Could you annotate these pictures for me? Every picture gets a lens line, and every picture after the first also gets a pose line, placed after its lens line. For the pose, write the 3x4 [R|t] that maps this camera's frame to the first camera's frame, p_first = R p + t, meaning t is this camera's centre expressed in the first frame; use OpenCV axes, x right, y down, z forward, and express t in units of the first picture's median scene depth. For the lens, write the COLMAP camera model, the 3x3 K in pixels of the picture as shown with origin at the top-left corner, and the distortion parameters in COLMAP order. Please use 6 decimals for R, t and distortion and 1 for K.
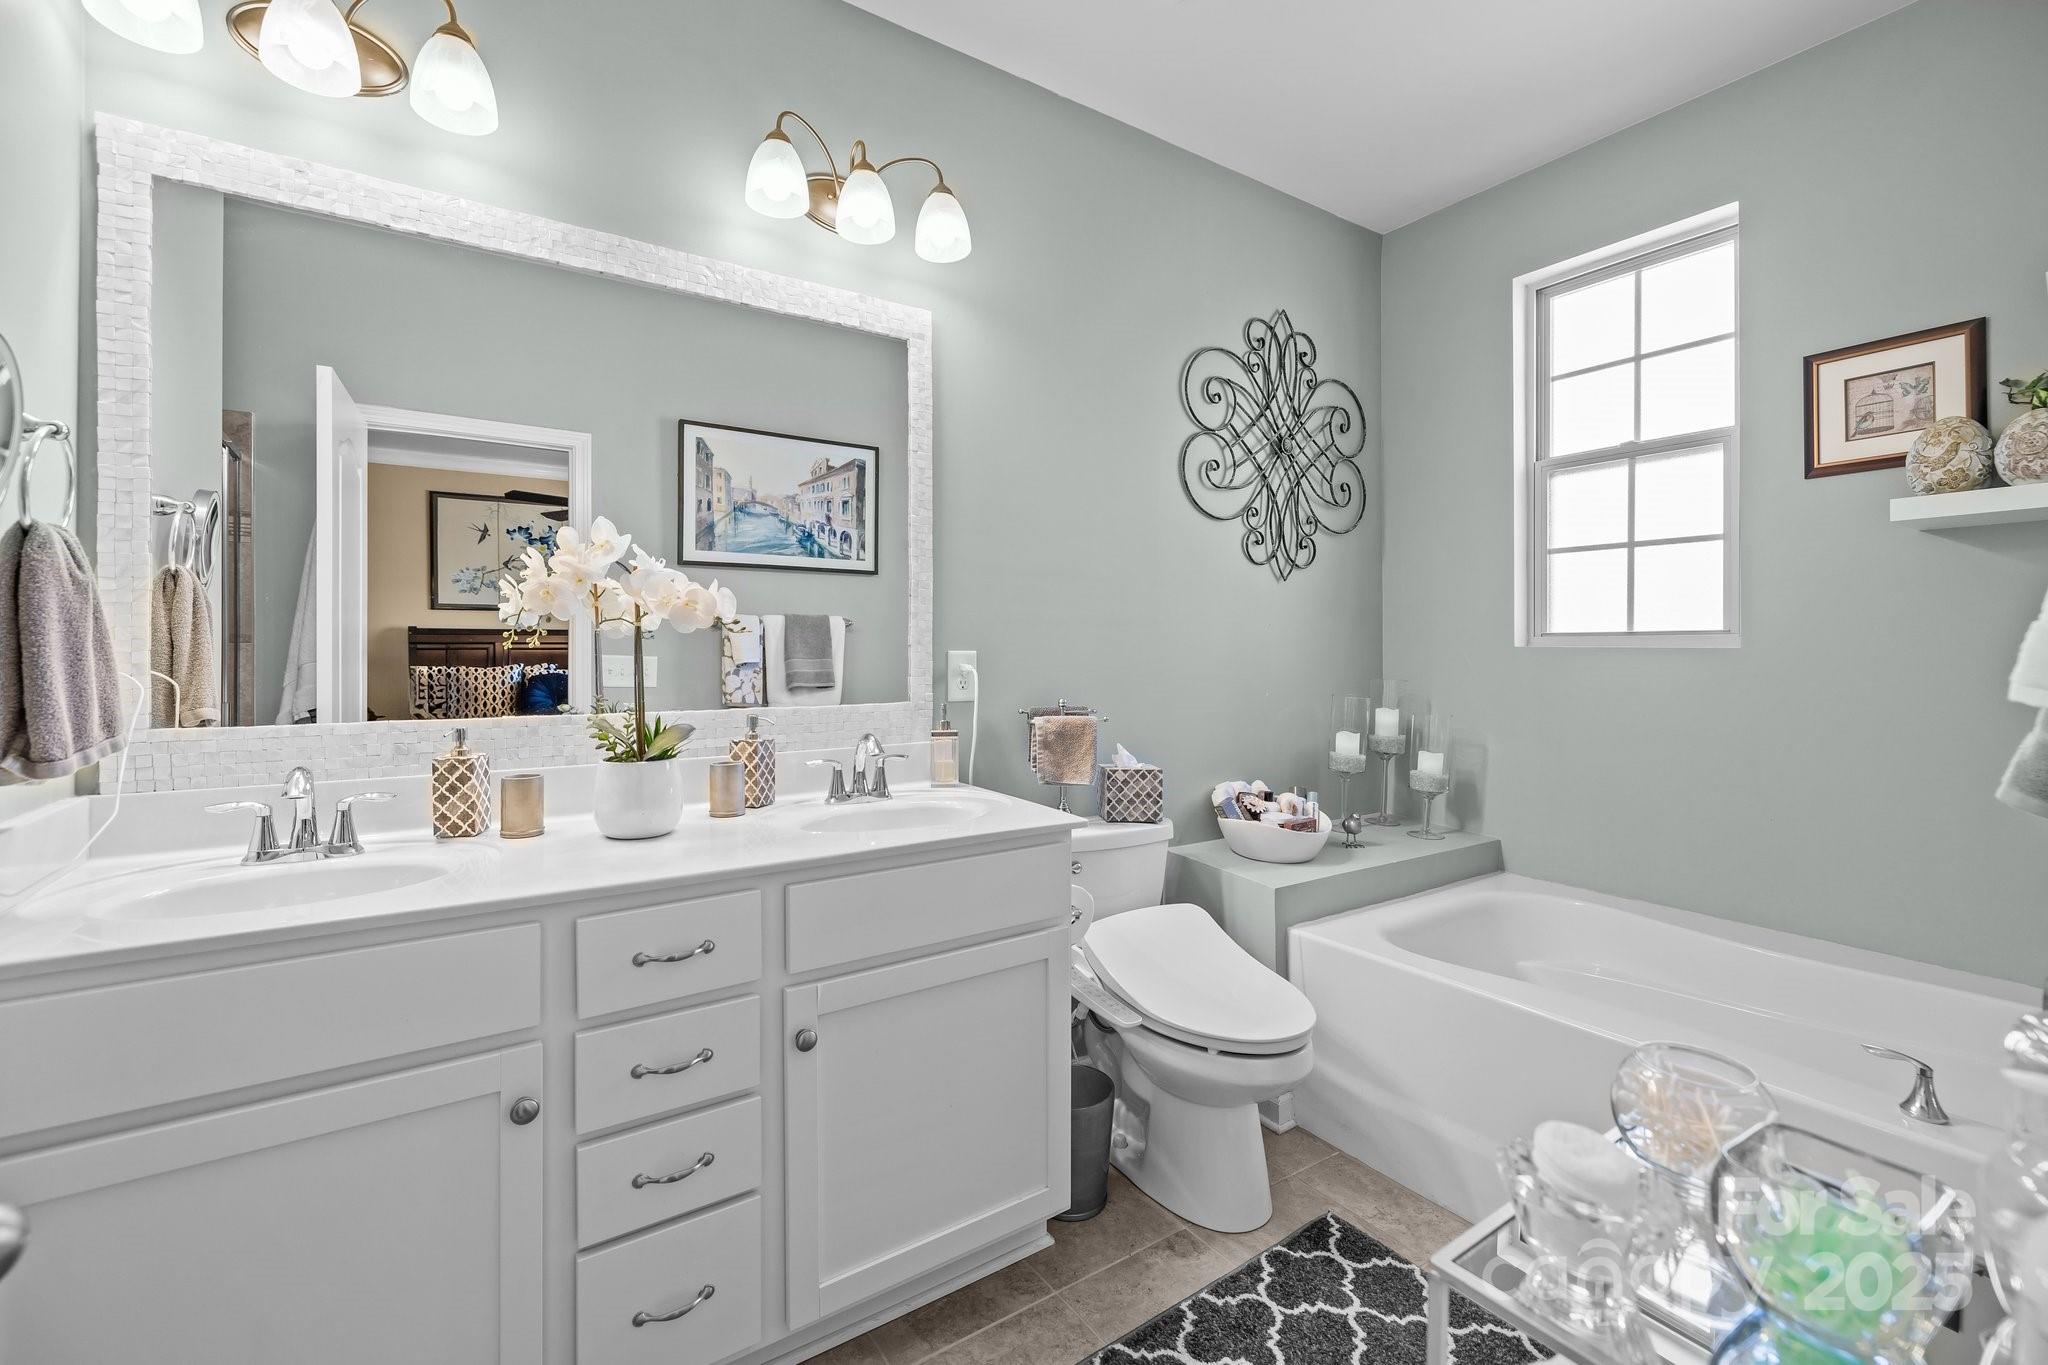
lens RADIAL K [[879.9, 0, 1002.0], [0, 879.9, 671.7], [0, 0, 1]] dist [0.000070, -0.000346]
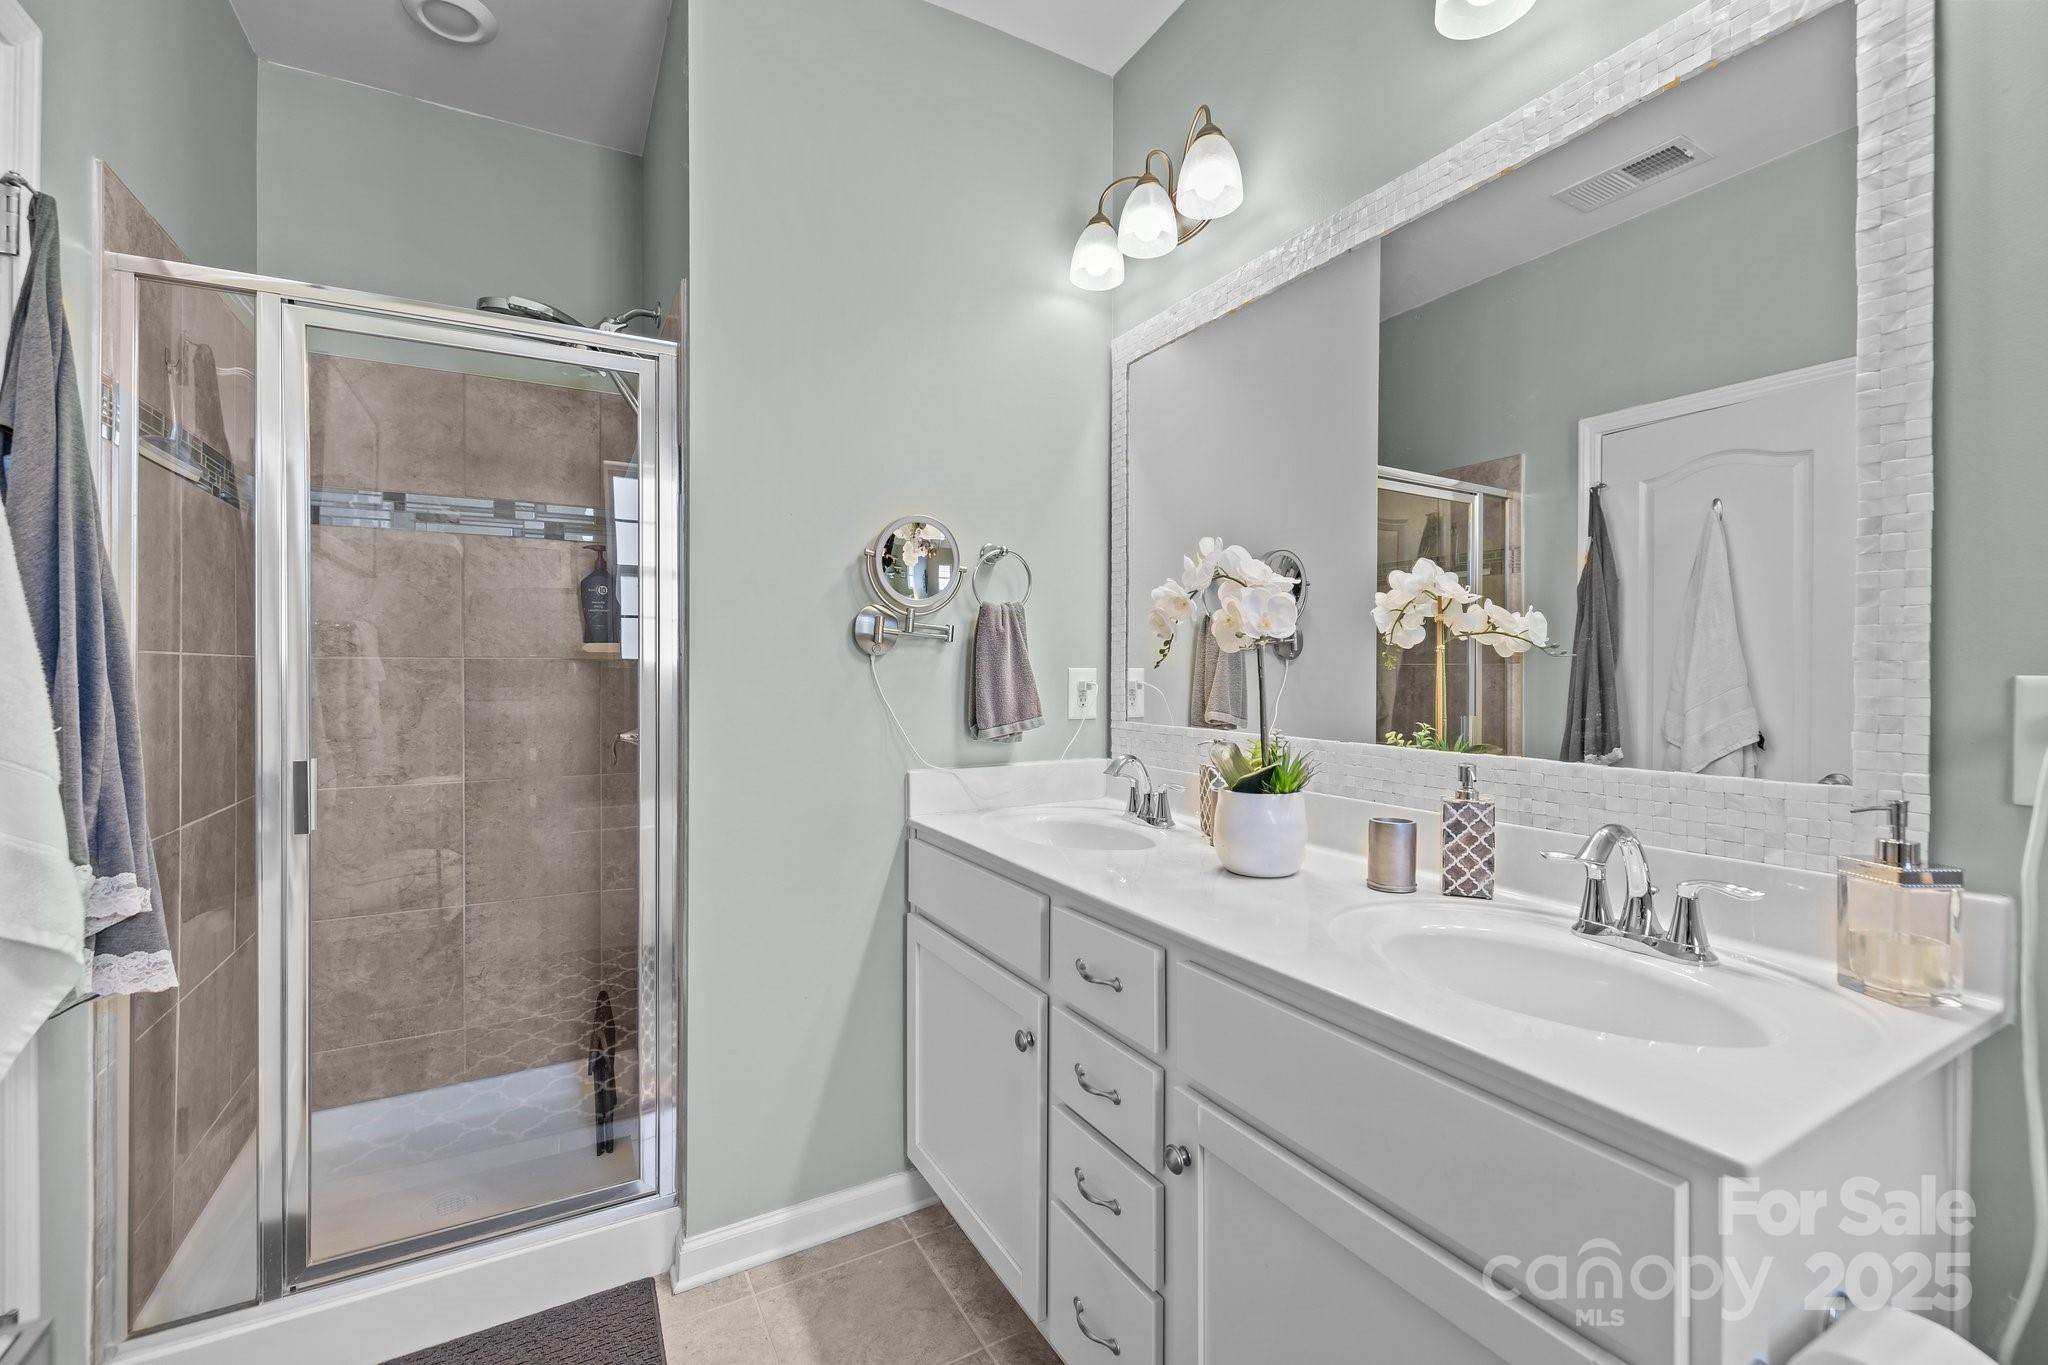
lens RADIAL K [[862.7, 0, 1006.6], [0, 862.7, 663.6], [0, 0, 1]] dist [0.000156, -0.000353]
pose [[-0.097522, 0.008584, -0.995196, 0.429268], [-0.012966, 0.999867, 0.009895, -0.031935], [0.995149, 0.013869, -0.097398, 0.686172]]
